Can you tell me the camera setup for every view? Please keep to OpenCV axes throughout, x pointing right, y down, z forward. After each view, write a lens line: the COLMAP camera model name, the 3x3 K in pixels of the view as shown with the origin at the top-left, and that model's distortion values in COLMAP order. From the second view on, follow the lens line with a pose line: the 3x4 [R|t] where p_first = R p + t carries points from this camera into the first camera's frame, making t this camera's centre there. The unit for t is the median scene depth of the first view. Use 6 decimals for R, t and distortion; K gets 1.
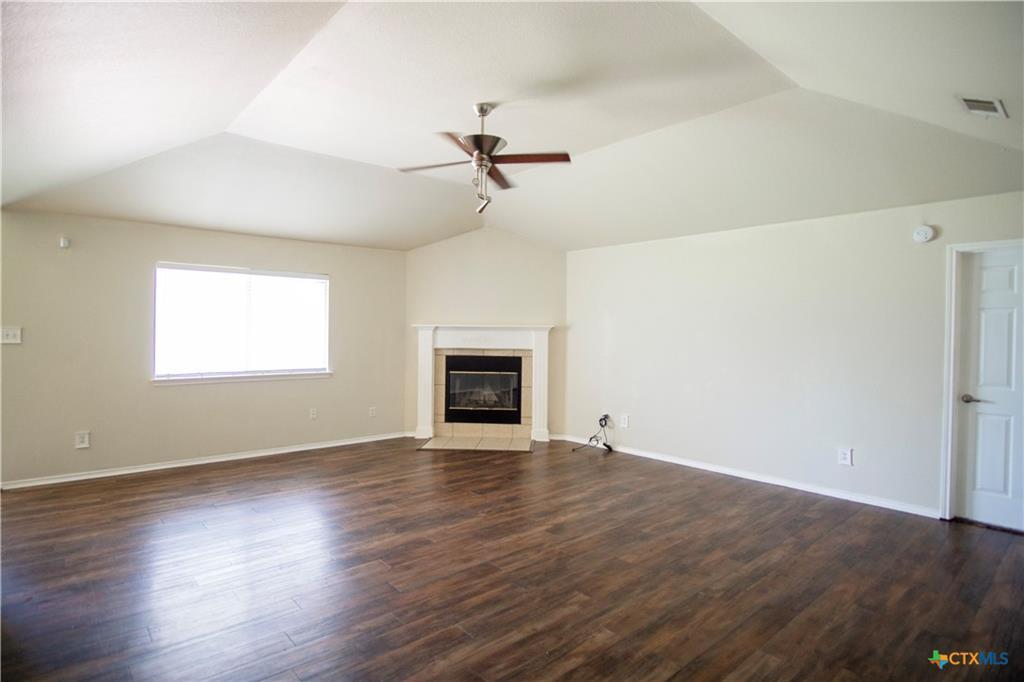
lens RADIAL K [[543.8, 0, 512.0], [0, 543.8, 341.0], [0, 0, 1]] dist [-0.033133, -0.000196]
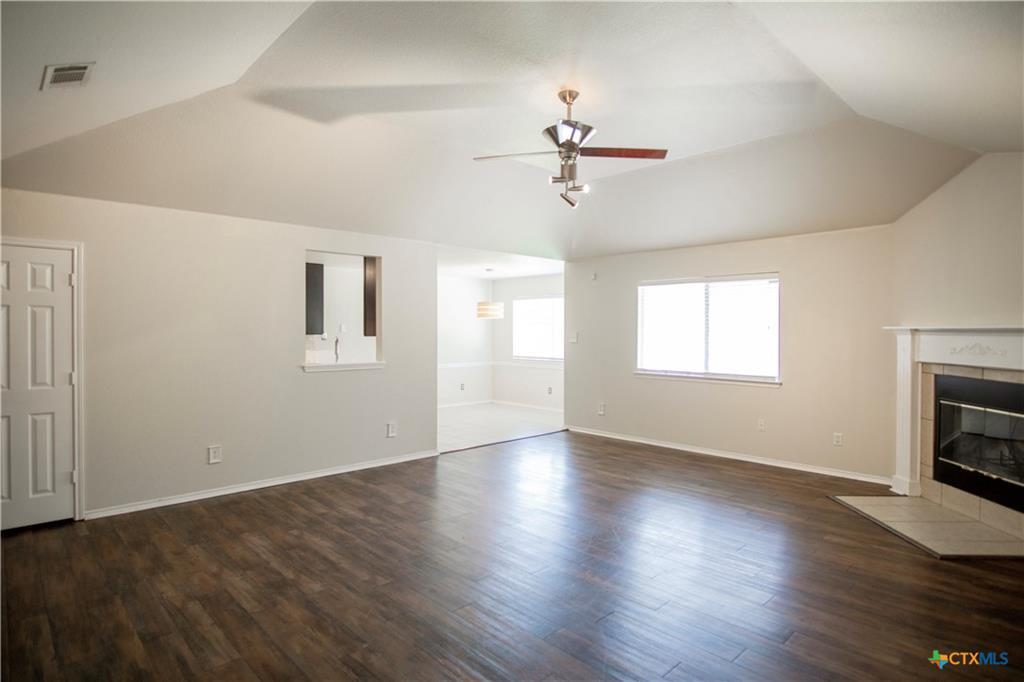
lens RADIAL K [[555.5, 0, 517.4], [0, 555.5, 335.6], [0, 0, 1]] dist [-0.018297, 0.000111]
pose [[0.040983, 0.001910, -0.999158, 0.729723], [-0.018639, 0.999826, 0.001146, -0.014799], [0.998986, 0.018576, 0.041011, 0.709513]]
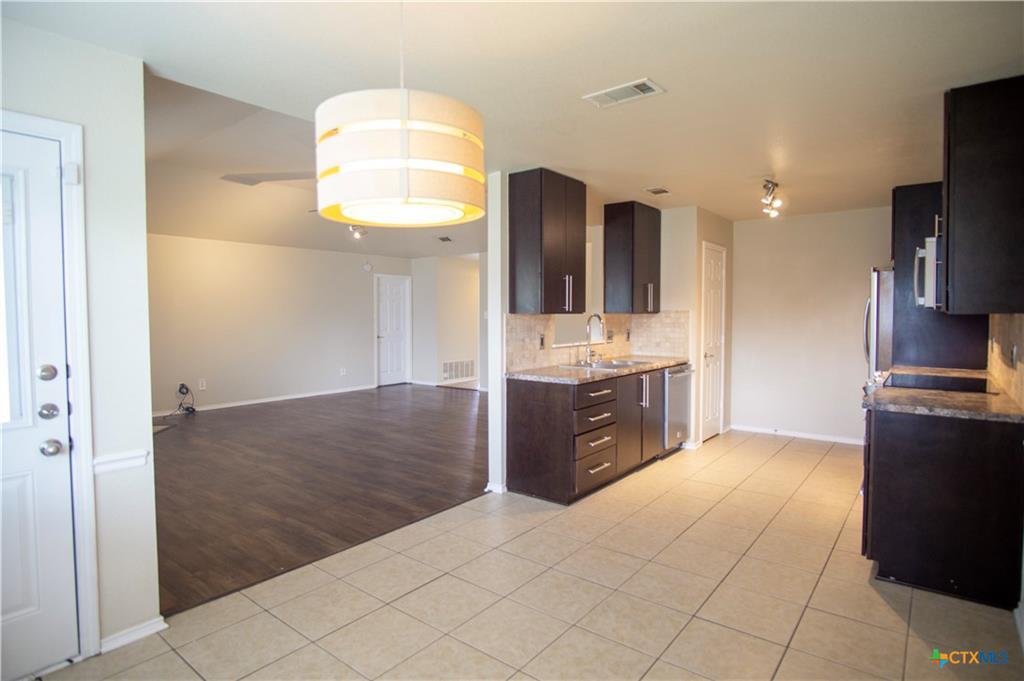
lens RADIAL K [[555.5, 0, 517.4], [0, 555.5, 335.1], [0, 0, 1]] dist [-0.018297, 0.000111]
pose [[-0.185423, -0.052060, 0.981279, -1.469270], [0.017420, 0.998265, 0.056253, -0.027012], [-0.982504, 0.027524, -0.184194, 0.688904]]
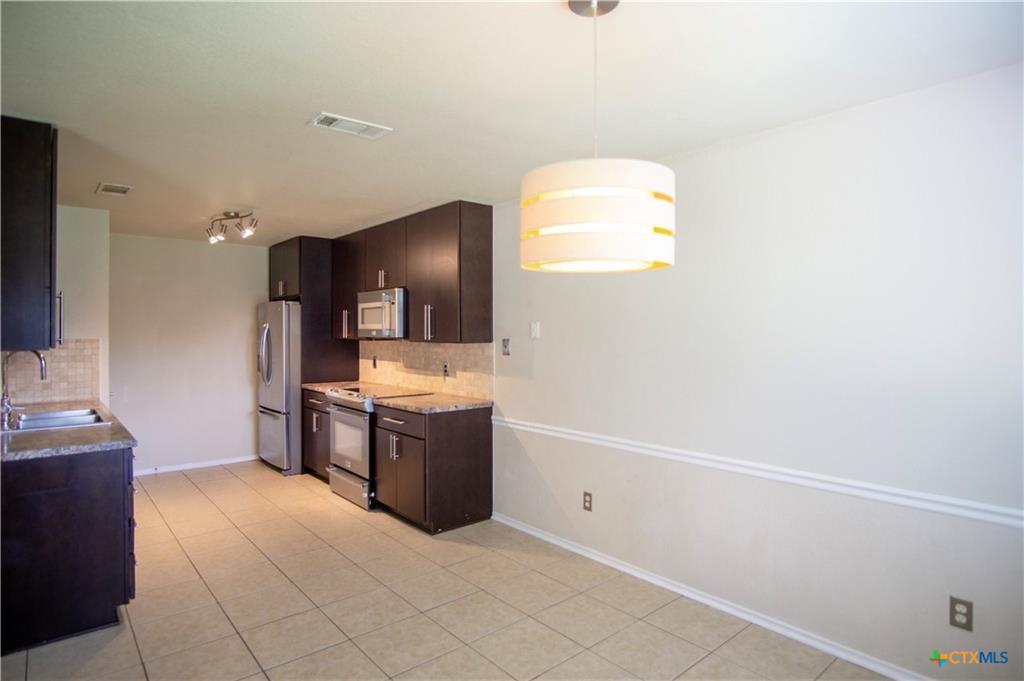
lens RADIAL K [[555.5, 0, 517.4], [0, 555.5, 335.1], [0, 0, 1]] dist [-0.018297, 0.000111]
pose [[-0.999921, -0.005453, 0.011296, -1.103018], [-0.005262, 0.999845, 0.016819, -0.032704], [-0.011386, 0.016758, -0.999795, 1.017721]]
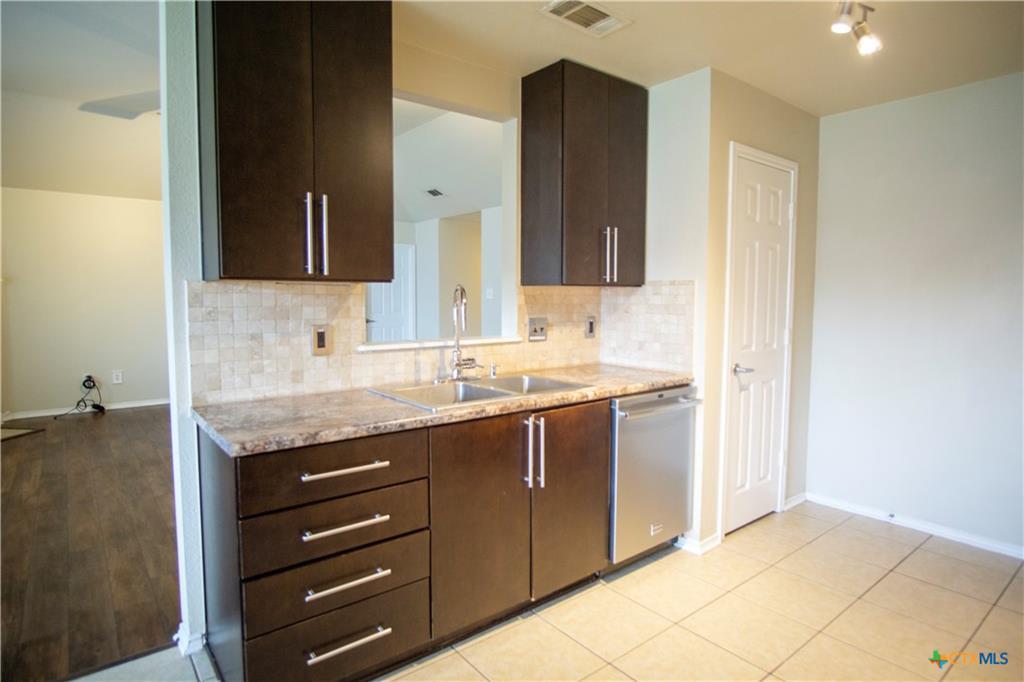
lens RADIAL K [[571.8, 0, 517.1], [0, 571.8, 334.2], [0, 0, 1]] dist [-0.022678, 0.000405]
pose [[0.045388, -0.080624, 0.995711, -1.012049], [0.015656, 0.996673, 0.079988, -0.001951], [-0.998847, 0.011959, 0.046499, 0.285435]]
